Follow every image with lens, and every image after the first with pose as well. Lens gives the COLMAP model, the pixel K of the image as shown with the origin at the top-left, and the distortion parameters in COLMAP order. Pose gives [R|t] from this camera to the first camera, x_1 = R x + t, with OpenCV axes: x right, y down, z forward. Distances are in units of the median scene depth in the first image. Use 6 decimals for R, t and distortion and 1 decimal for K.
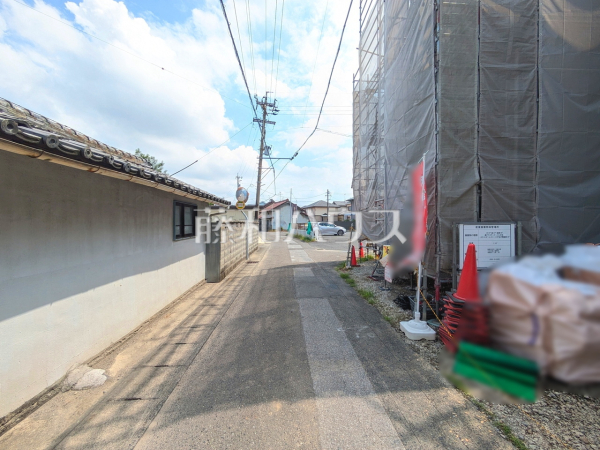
lens RADIAL K [[235.8, 0, 297.3], [0, 235.8, 224.9], [0, 0, 1]] dist [-0.000702, 0.000290]
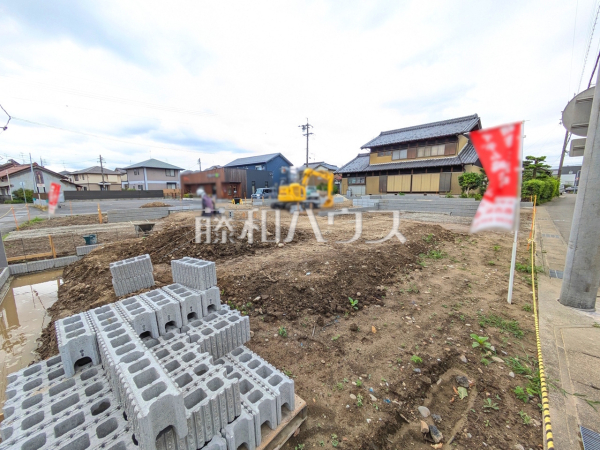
lens RADIAL K [[237.3, 0, 299.8], [0, 237.3, 225.8], [0, 0, 1]] dist [-0.001124, 0.000493]
pose [[0.745586, -0.107014, 0.657761, 0.214407], [0.013782, 0.989287, 0.145330, -0.000273], [-0.666267, -0.099291, 0.739074, -0.660065]]
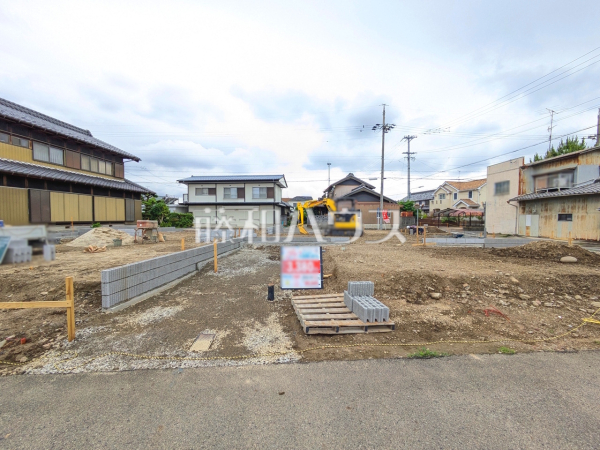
lens RADIAL K [[237.3, 0, 299.8], [0, 237.3, 225.8], [0, 0, 1]] dist [-0.001124, 0.000493]
pose [[-0.993120, -0.006937, 0.116898, 0.790878], [-0.002787, 0.999361, 0.035635, -0.005223], [-0.117070, 0.035064, -0.992504, 0.836780]]
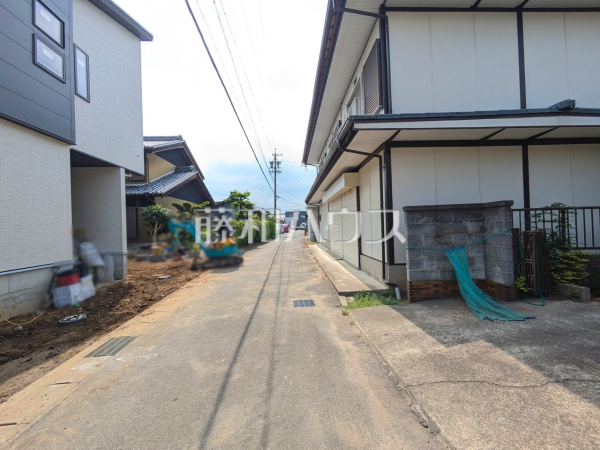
lens RADIAL K [[237.3, 0, 299.8], [0, 237.3, 225.8], [0, 0, 1]] dist [-0.001124, 0.000493]
pose [[-0.016691, 0.002021, 0.999859, 0.902156], [0.035566, 0.999366, -0.001427, -0.004150], [-0.999228, 0.035537, -0.016753, -0.766907]]
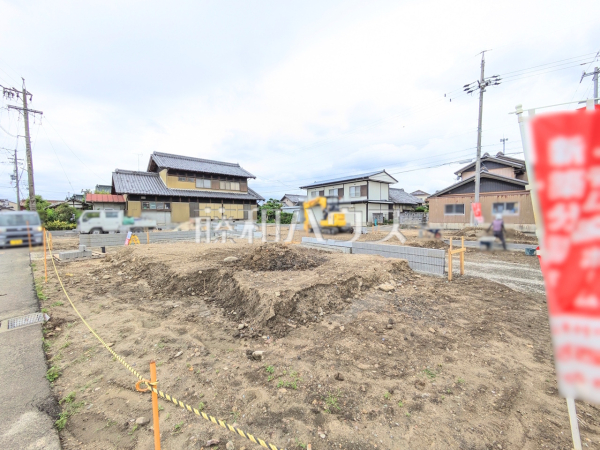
lens RADIAL K [[237.3, 0, 299.8], [0, 237.3, 225.8], [0, 0, 1]] dist [-0.001124, 0.000493]
pose [[-0.611224, -0.028716, 0.790937, 0.113820], [0.007522, 0.999086, 0.042085, -0.005315], [-0.791422, 0.031673, -0.610449, 0.566479]]
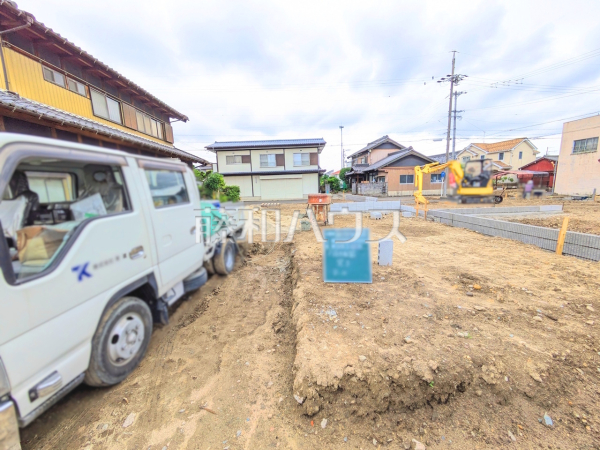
lens RADIAL K [[237.3, 0, 299.8], [0, 237.3, 225.8], [0, 0, 1]] dist [-0.001124, 0.000493]
pose [[-0.999173, 0.029206, 0.028292, 1.271884], [0.033450, 0.985972, 0.163523, -0.010313], [-0.023119, 0.164334, -0.986134, 0.734862]]
